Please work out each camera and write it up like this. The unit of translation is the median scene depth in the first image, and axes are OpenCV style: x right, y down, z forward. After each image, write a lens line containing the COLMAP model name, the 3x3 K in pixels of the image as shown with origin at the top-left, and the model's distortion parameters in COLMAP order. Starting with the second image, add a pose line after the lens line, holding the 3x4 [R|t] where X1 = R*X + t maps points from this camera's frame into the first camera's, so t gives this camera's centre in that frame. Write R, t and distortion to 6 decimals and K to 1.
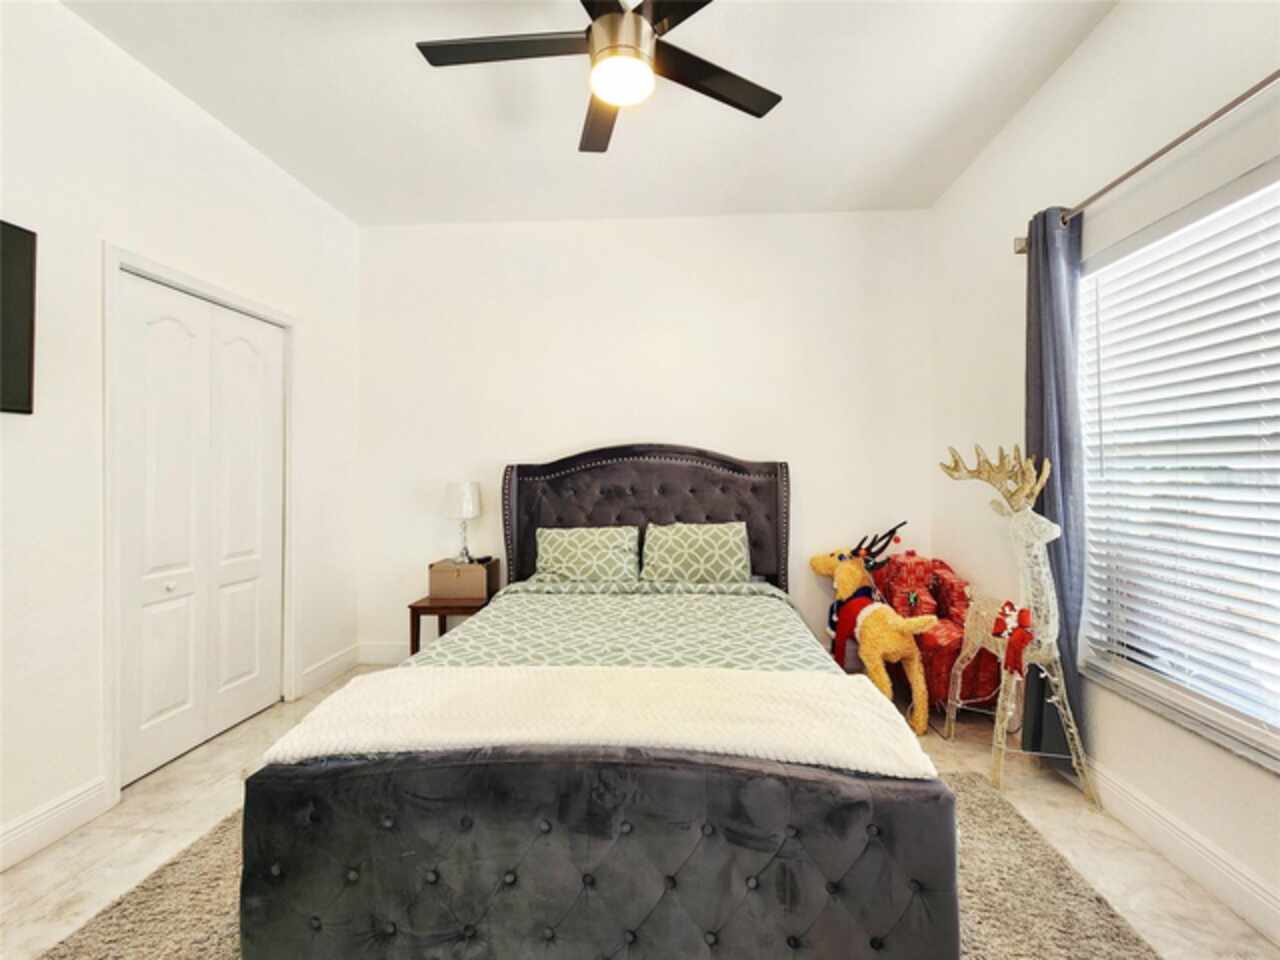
lens RADIAL K [[546.6, 0, 646.0], [0, 546.6, 480.3], [0, 0, 1]] dist [0.002920, -0.000412]
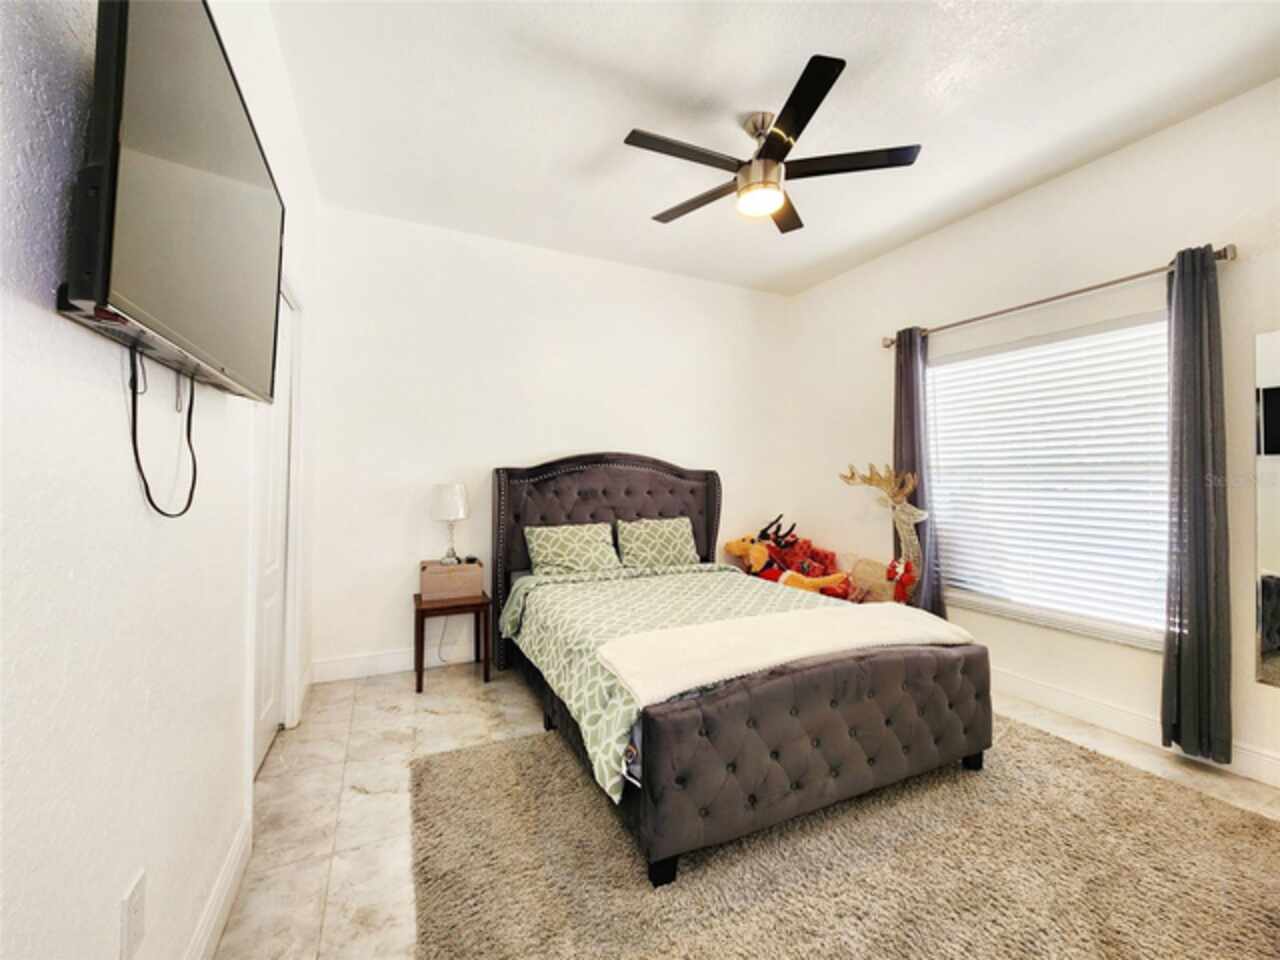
lens RADIAL K [[525.5, 0, 630.8], [0, 525.5, 474.7], [0, 0, 1]] dist [0.006511, -0.003264]
pose [[0.884517, 0.016298, 0.466223, -0.526695], [-0.006169, 0.999711, -0.023243, 0.006993], [-0.466467, 0.017682, 0.884362, -0.024677]]
